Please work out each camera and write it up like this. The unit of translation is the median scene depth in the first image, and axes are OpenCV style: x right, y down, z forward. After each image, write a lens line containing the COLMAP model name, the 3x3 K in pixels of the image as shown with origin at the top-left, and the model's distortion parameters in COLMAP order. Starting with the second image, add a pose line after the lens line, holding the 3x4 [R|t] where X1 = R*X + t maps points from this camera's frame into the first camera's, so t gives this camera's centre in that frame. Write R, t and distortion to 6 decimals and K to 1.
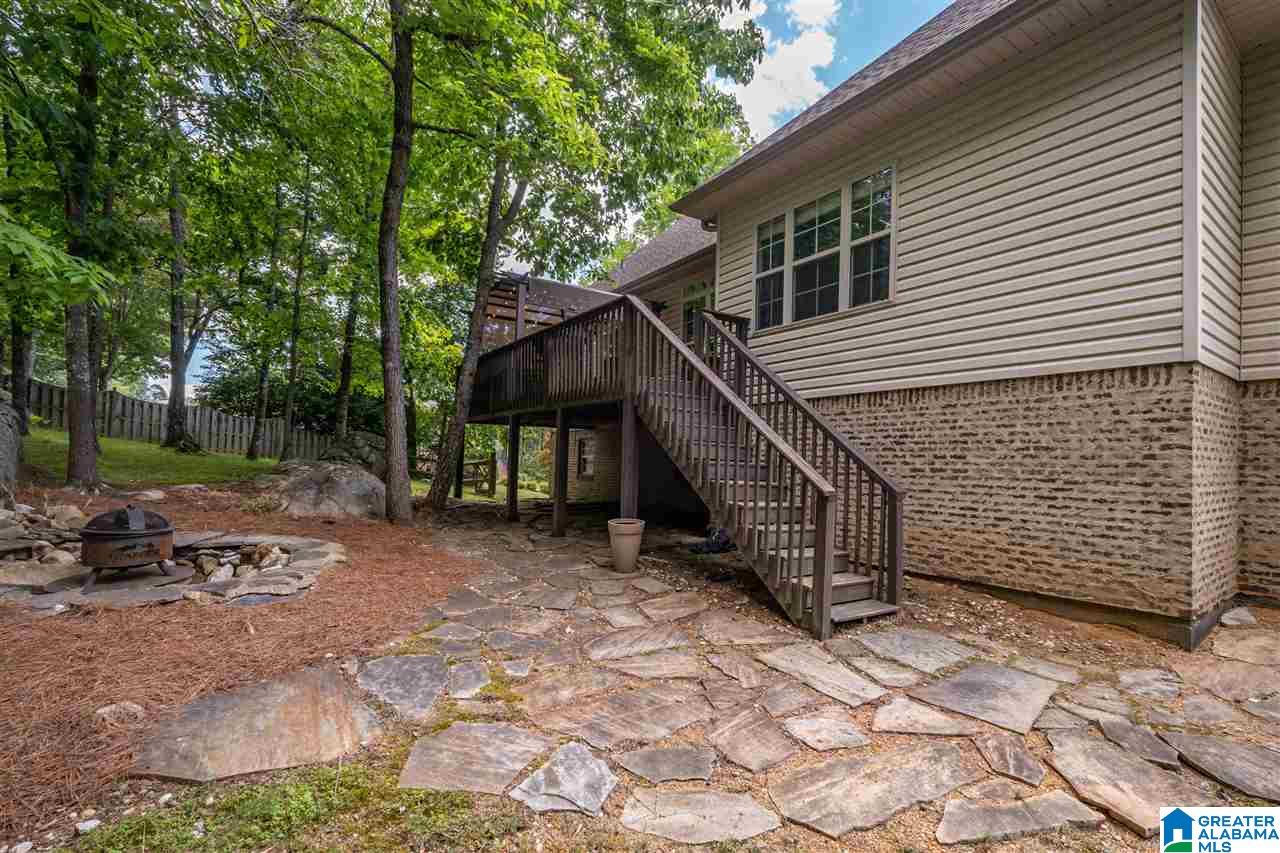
lens RADIAL K [[557.3, 0, 649.0], [0, 557.3, 433.7], [0, 0, 1]] dist [0.004334, 0.000368]
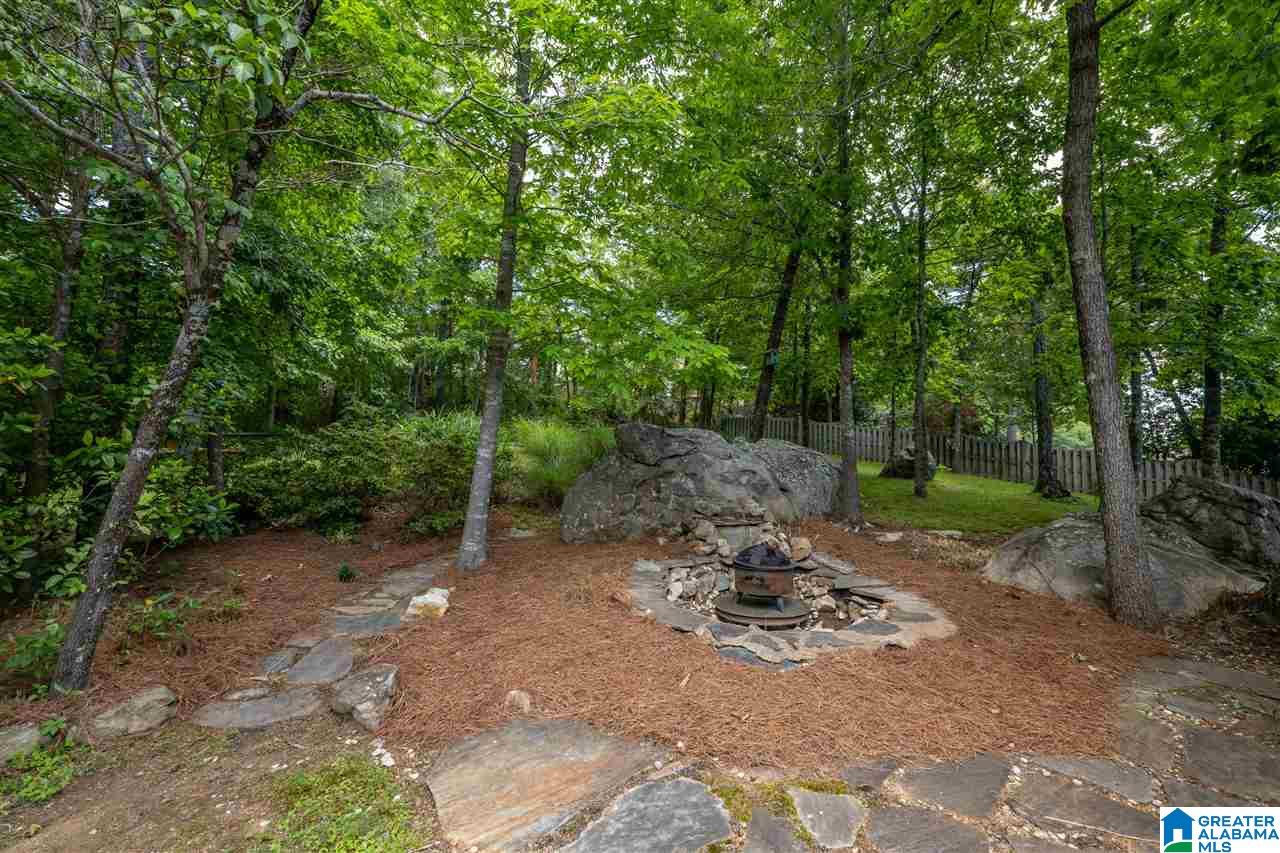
lens RADIAL K [[557.3, 0, 644.0], [0, 557.3, 425.7], [0, 0, 1]] dist [0.004334, 0.000368]
pose [[0.092481, -0.099307, -0.990750, 0.052100], [0.004552, 0.995046, -0.099312, 0.000549], [0.995704, 0.004674, 0.092475, 0.150049]]
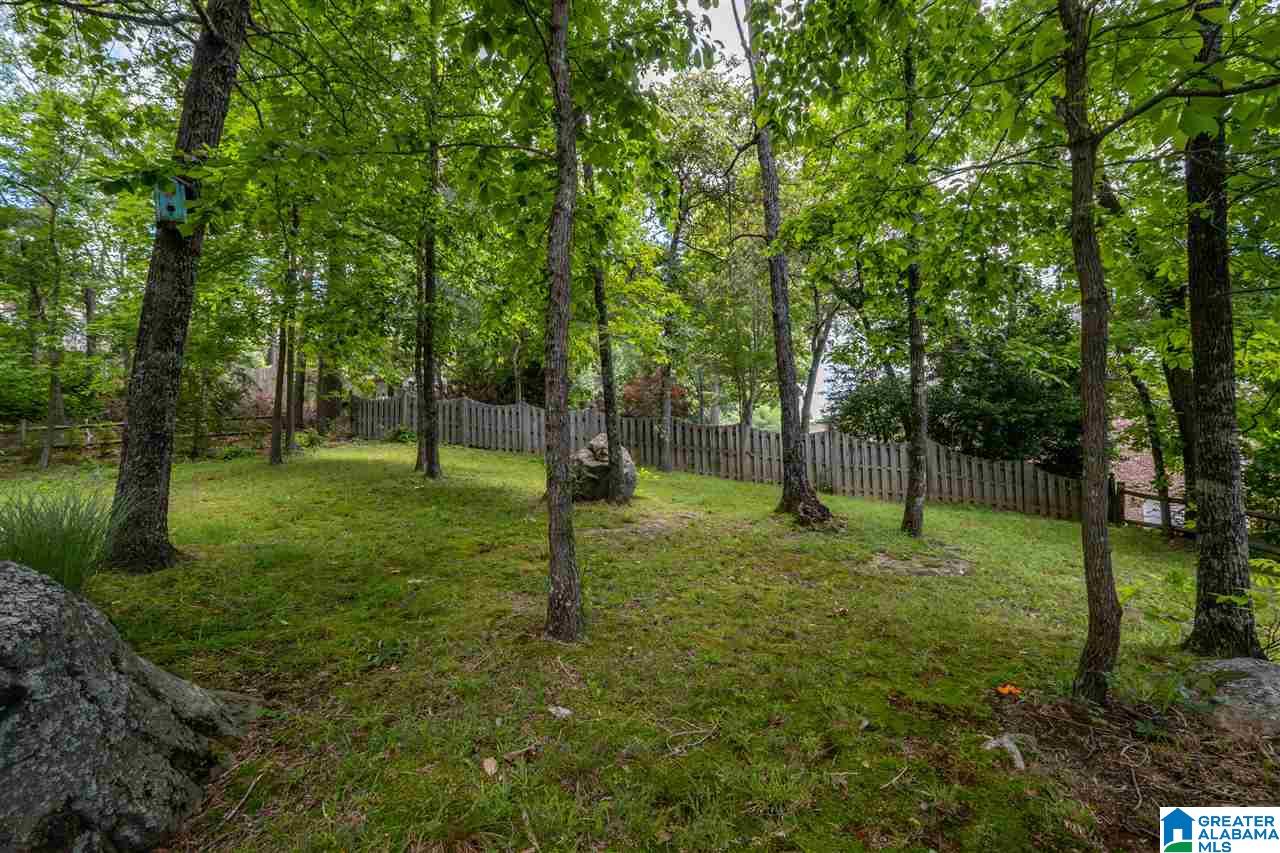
lens RADIAL K [[557.3, 0, 642.2], [0, 557.3, 424.6], [0, 0, 1]] dist [0.004334, 0.000368]
pose [[0.525771, -0.088253, -0.846035, -0.306095], [0.072621, 0.995629, -0.058727, -0.032686], [0.847520, -0.030563, 0.529882, 0.399709]]
